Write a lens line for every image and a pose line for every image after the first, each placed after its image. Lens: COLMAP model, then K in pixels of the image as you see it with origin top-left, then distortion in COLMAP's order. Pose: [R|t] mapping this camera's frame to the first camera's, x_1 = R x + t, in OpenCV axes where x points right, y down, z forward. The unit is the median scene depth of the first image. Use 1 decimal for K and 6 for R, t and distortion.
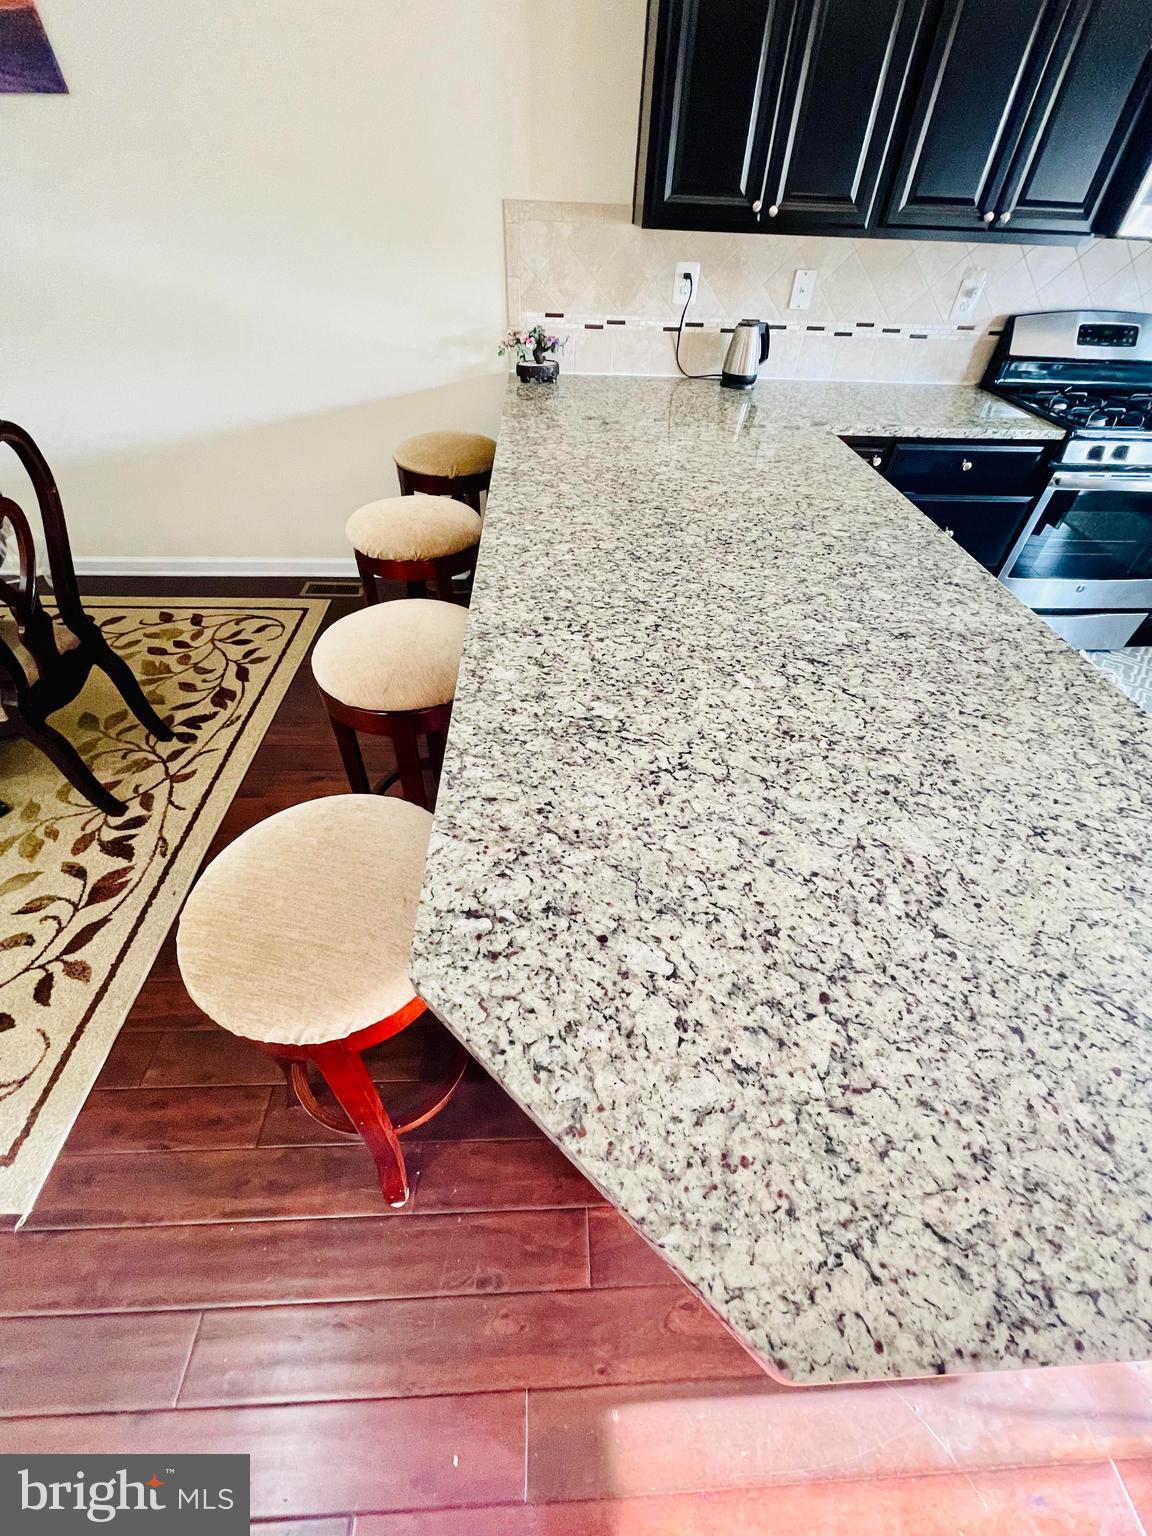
lens RADIAL K [[617.8, 0, 572.2], [0, 617.8, 759.0], [0, 0, 1]] dist [0.002406, 0.000103]
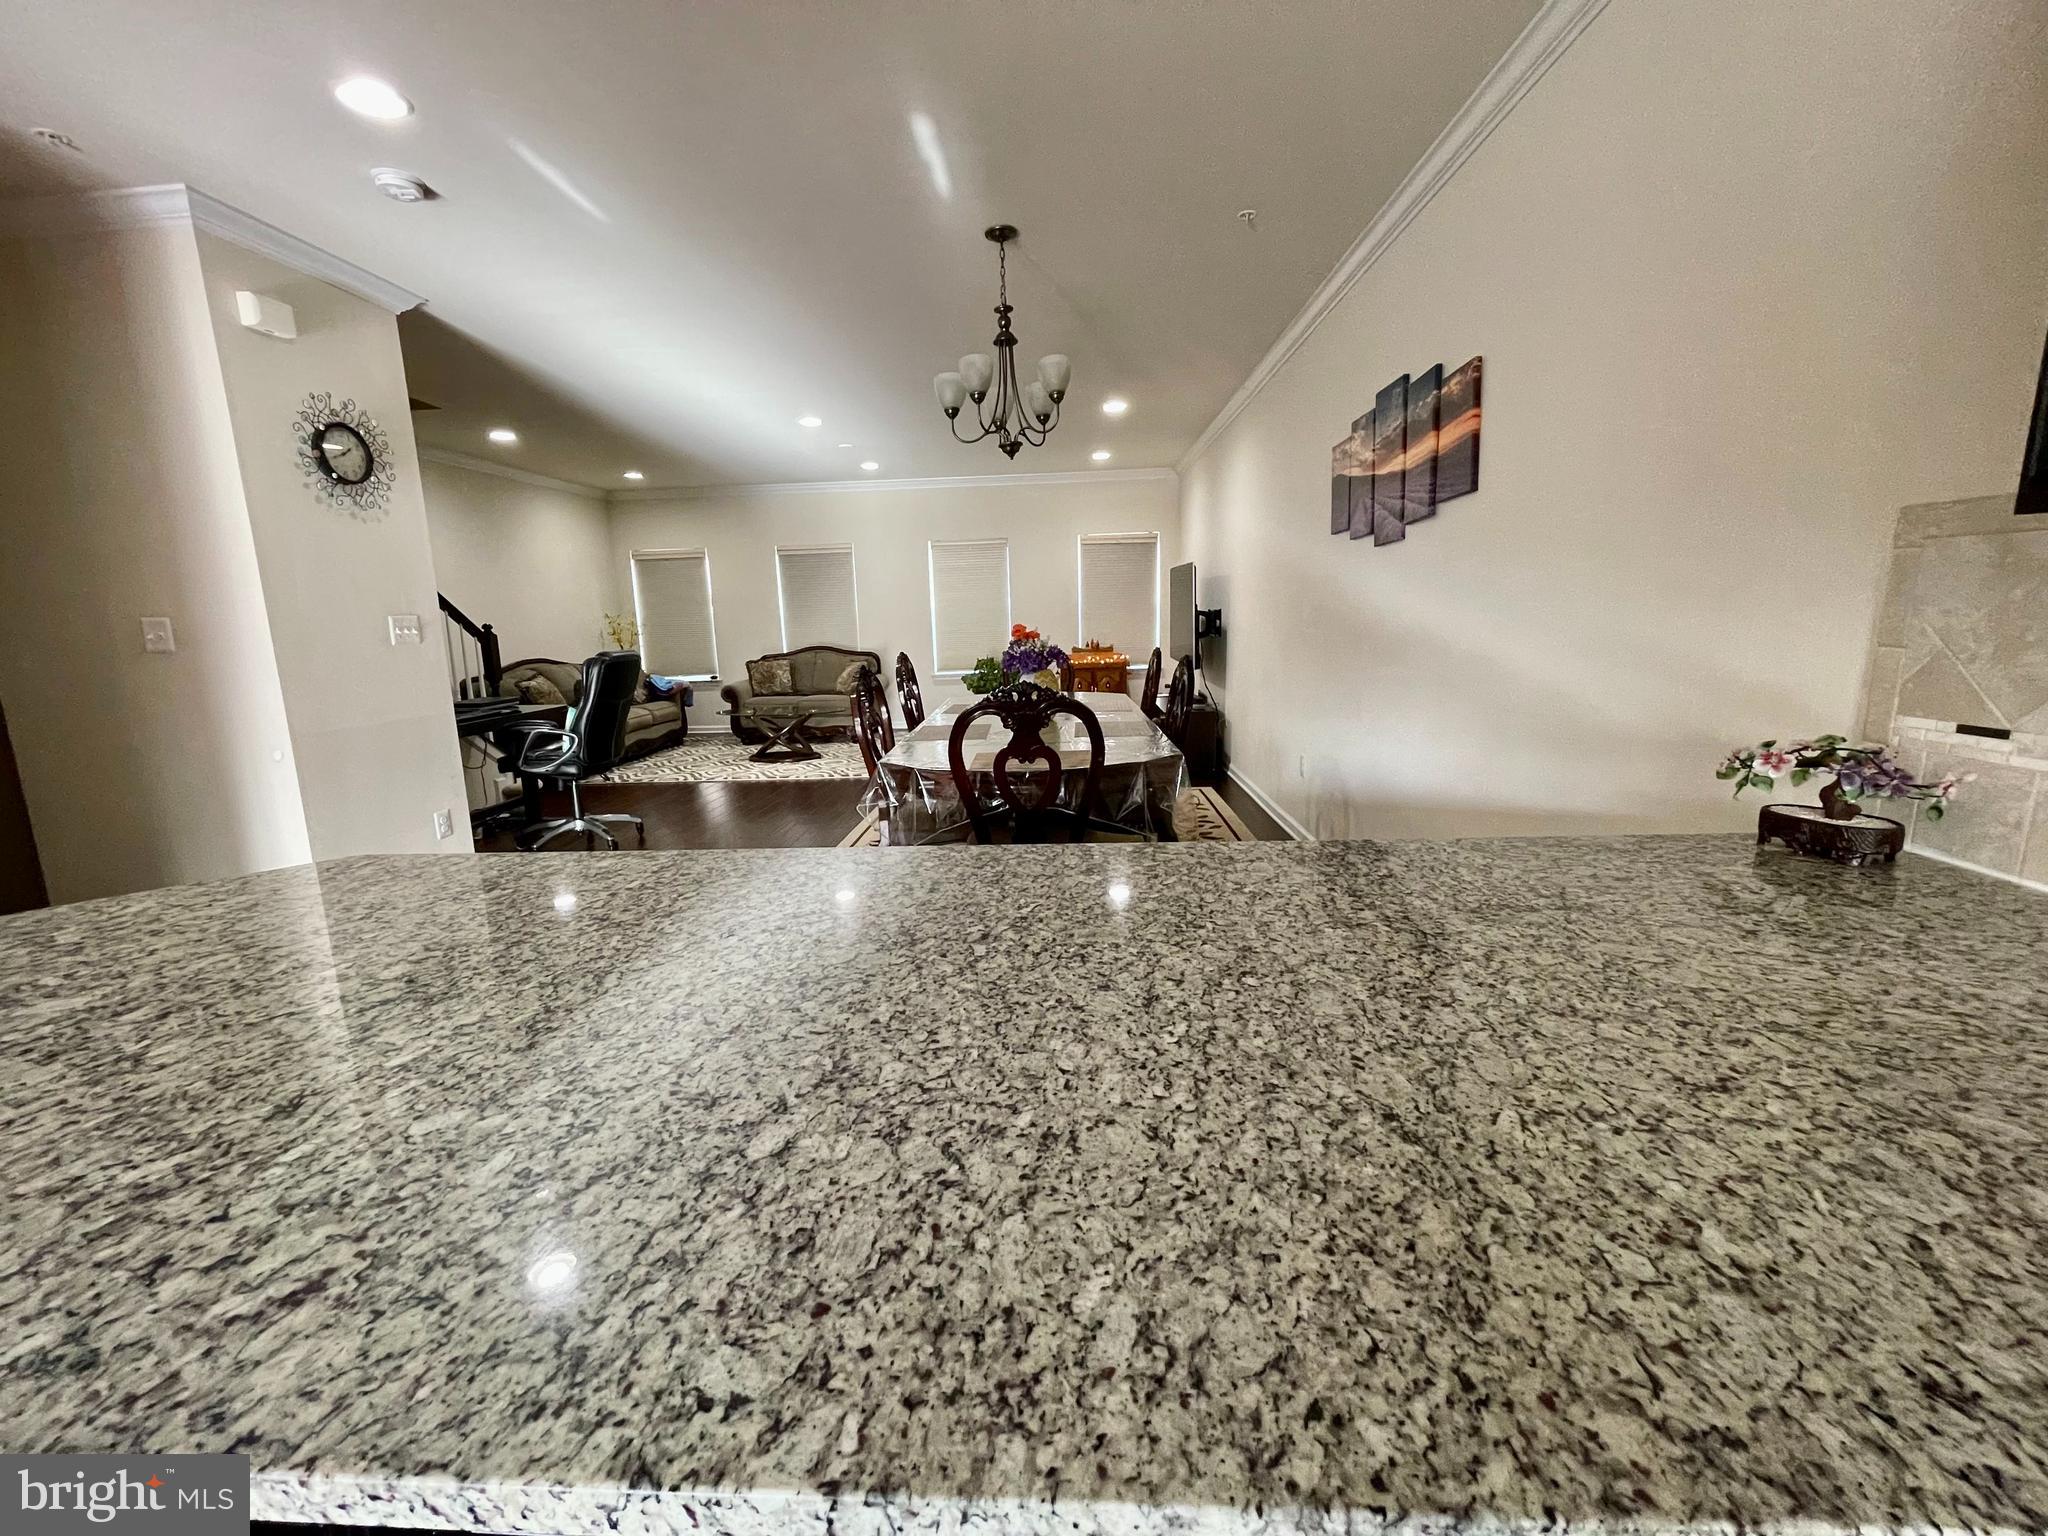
lens RADIAL K [[823.8, 0, 1013.6], [0, 823.8, 762.7], [0, 0, 1]] dist [0.002406, 0.000103]
pose [[-0.097764, 0.153295, -0.983333, 0.634747], [-0.660923, 0.728717, 0.179312, -0.522633], [0.744059, 0.667437, 0.030073, 0.723489]]
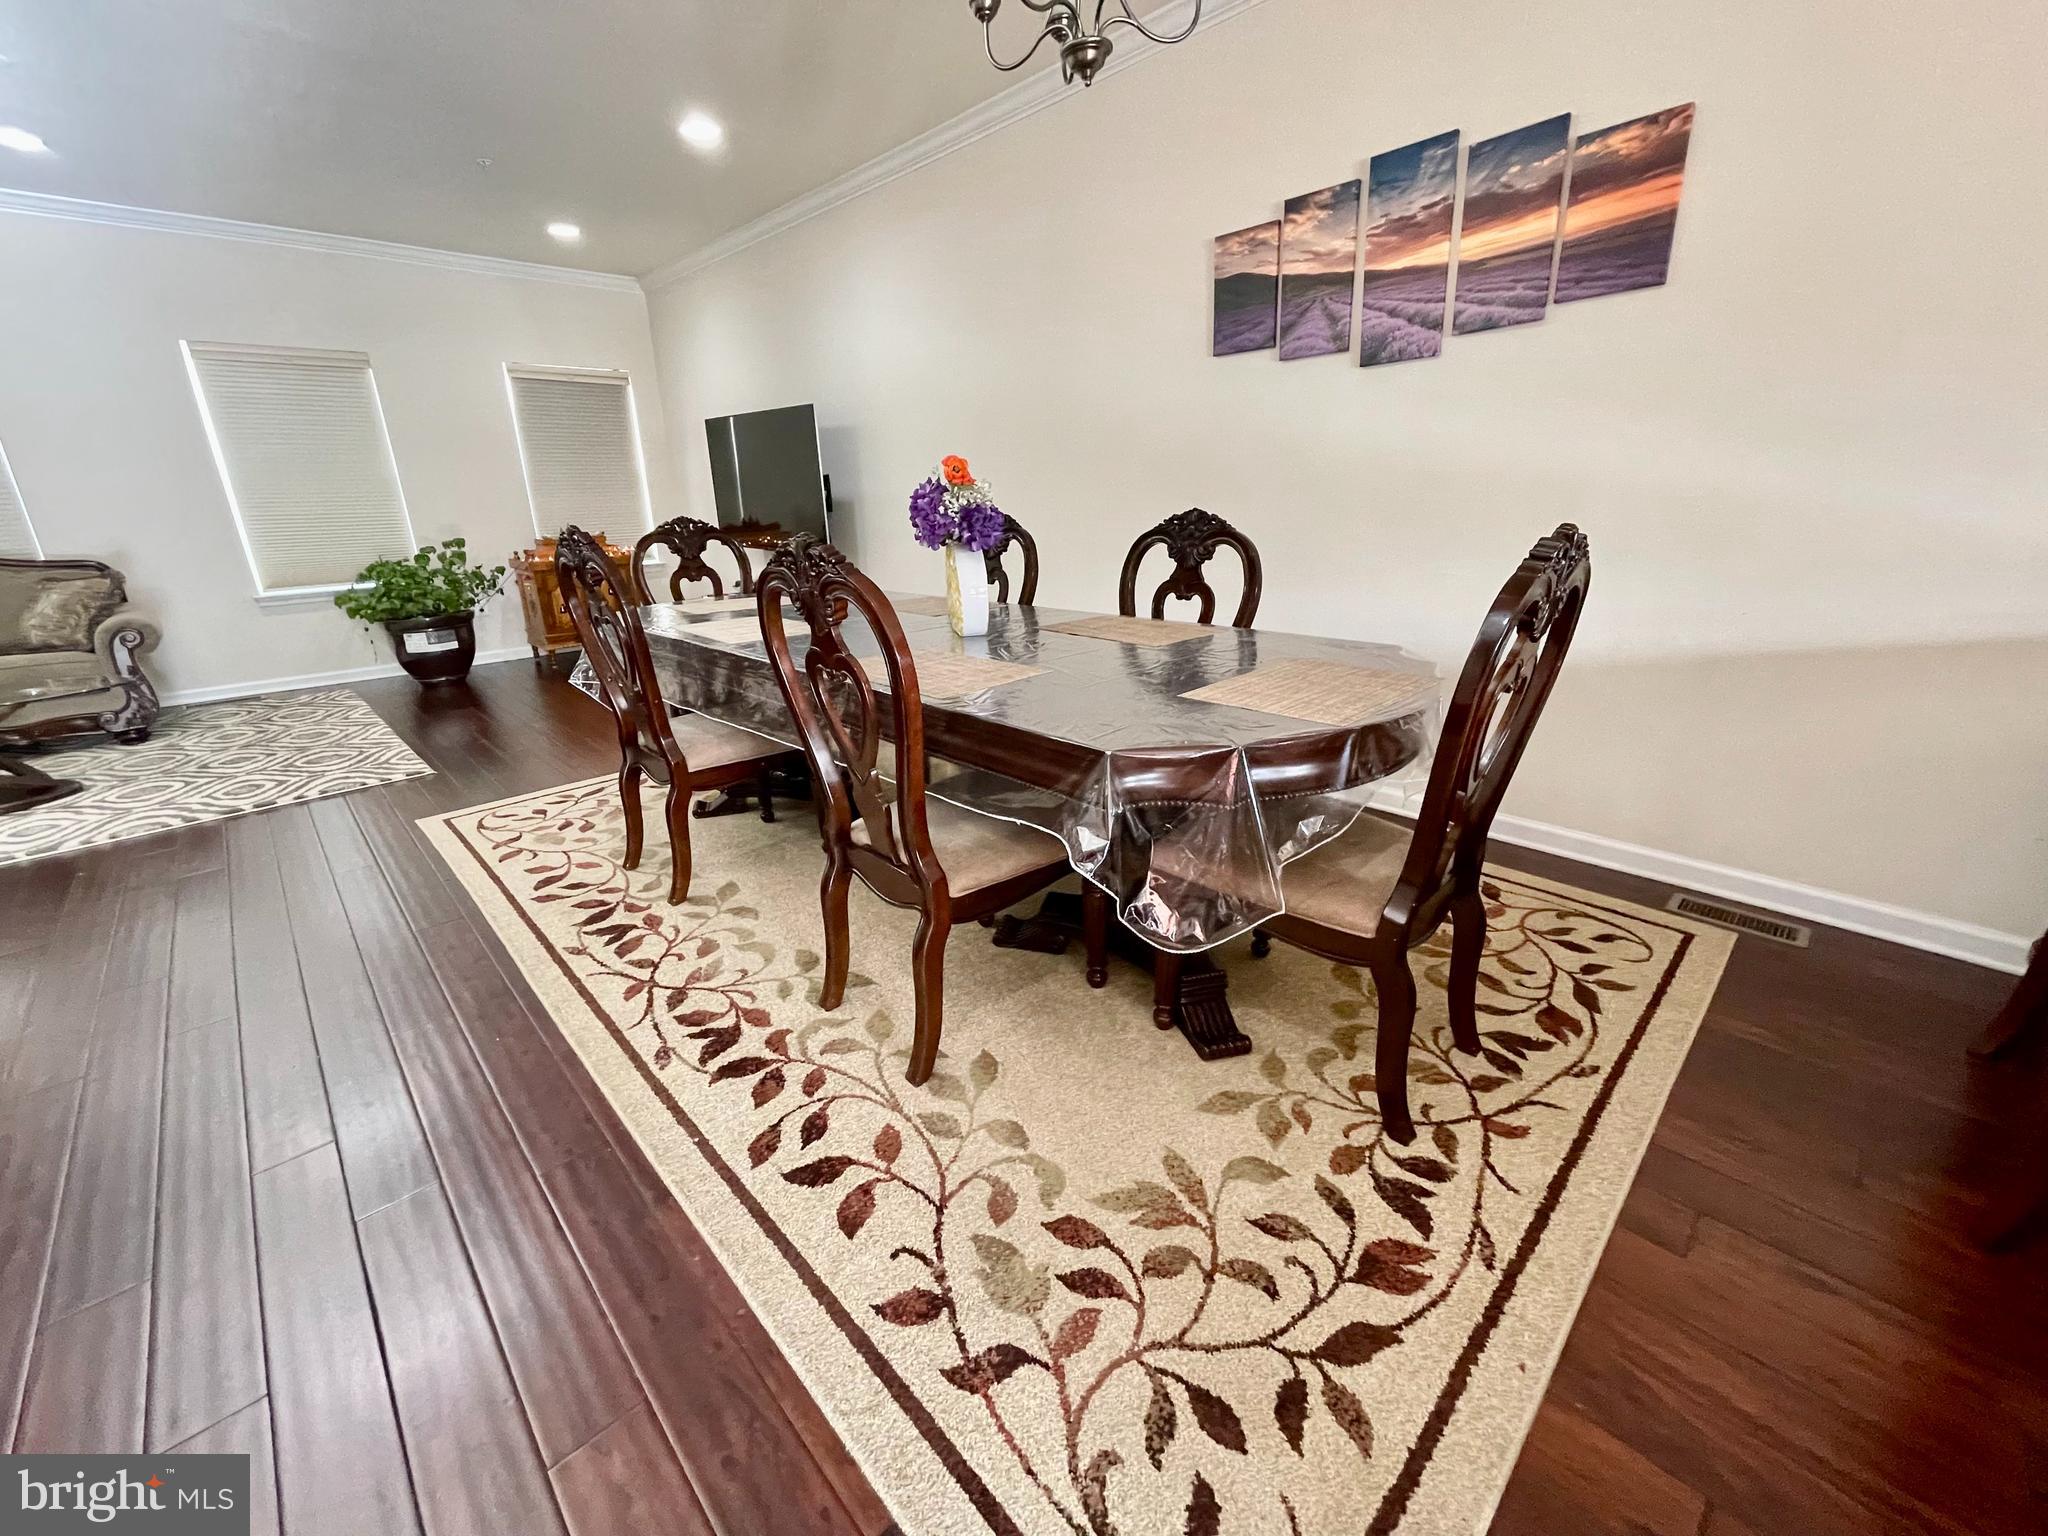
lens RADIAL K [[823.8, 0, 1015.8], [0, 823.8, 760.5], [0, 0, 1]] dist [0.002406, 0.000103]
pose [[0.659795, 0.190979, -0.726772, -0.479438], [-0.481776, 0.849741, -0.214085, 0.130093], [0.576682, 0.491394, 0.652664, 0.092012]]
